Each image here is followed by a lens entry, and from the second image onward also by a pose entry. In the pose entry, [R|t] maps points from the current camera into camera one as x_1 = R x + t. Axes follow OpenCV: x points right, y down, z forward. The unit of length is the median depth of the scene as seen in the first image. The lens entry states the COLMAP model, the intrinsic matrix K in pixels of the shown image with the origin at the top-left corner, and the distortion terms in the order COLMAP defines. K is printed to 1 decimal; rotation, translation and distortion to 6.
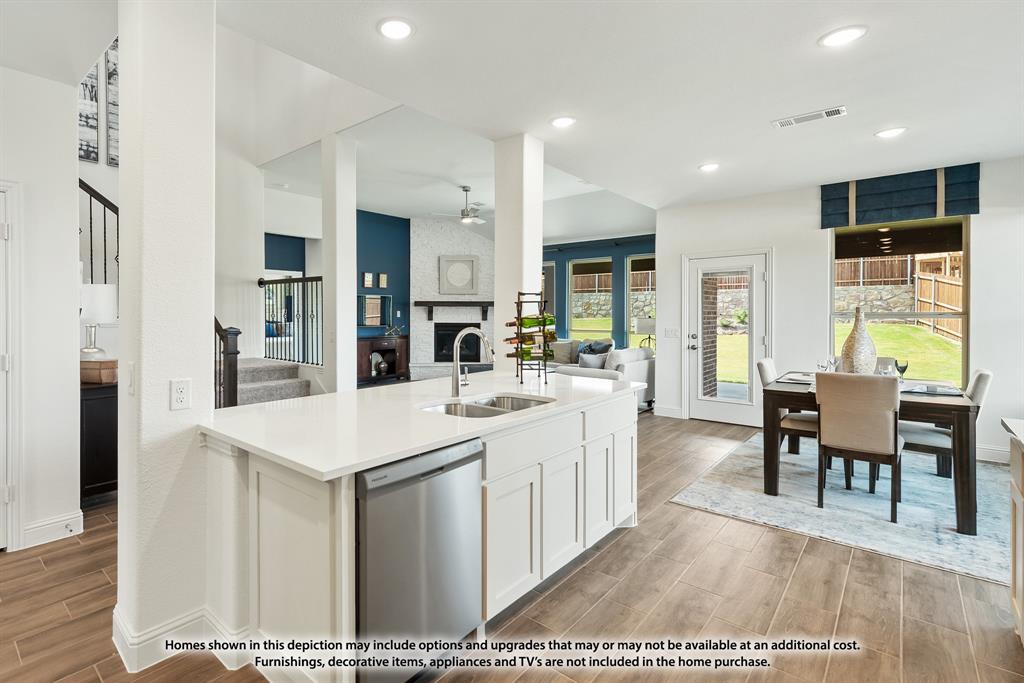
lens RADIAL K [[486.3, 0, 417.1], [0, 486.3, 318.5], [0, 0, 1]] dist [-0.001537, -0.001276]
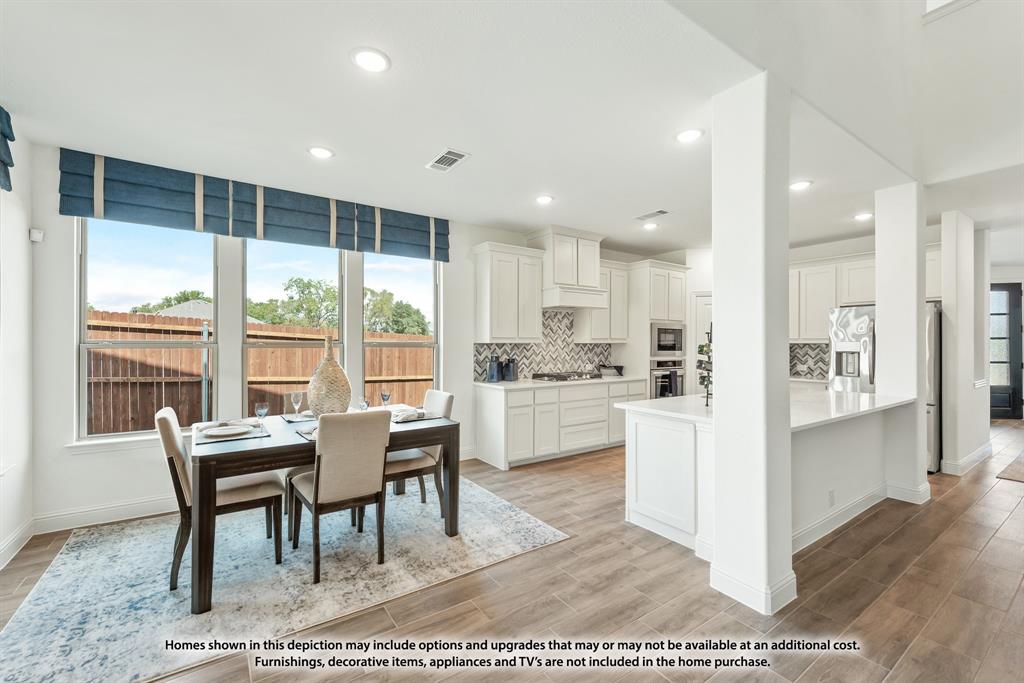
lens RADIAL K [[429.0, 0, 511.9], [0, 429.0, 341.9], [0, 0, 1]] dist [0.004498, 0.000048]
pose [[-0.984758, -0.002484, 0.173911, 0.267502], [-0.001147, 0.999969, 0.007784, -0.010830], [-0.173925, 0.007465, -0.984731, 1.030883]]
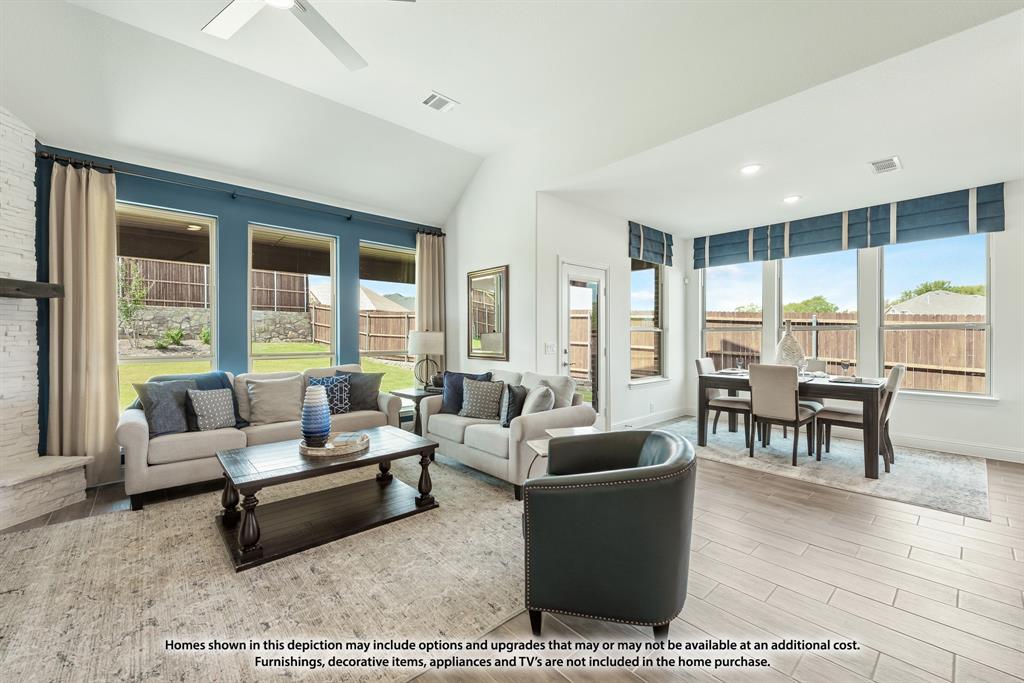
lens RADIAL K [[411.8, 0, 511.2], [0, 411.8, 340.4], [0, 0, 1]] dist [0.000838, 0.000040]
pose [[0.053503, -0.007021, 0.998543, -0.172987], [0.010837, 0.999920, 0.006450, 0.011528], [-0.998509, 0.010476, 0.053575, 1.031924]]
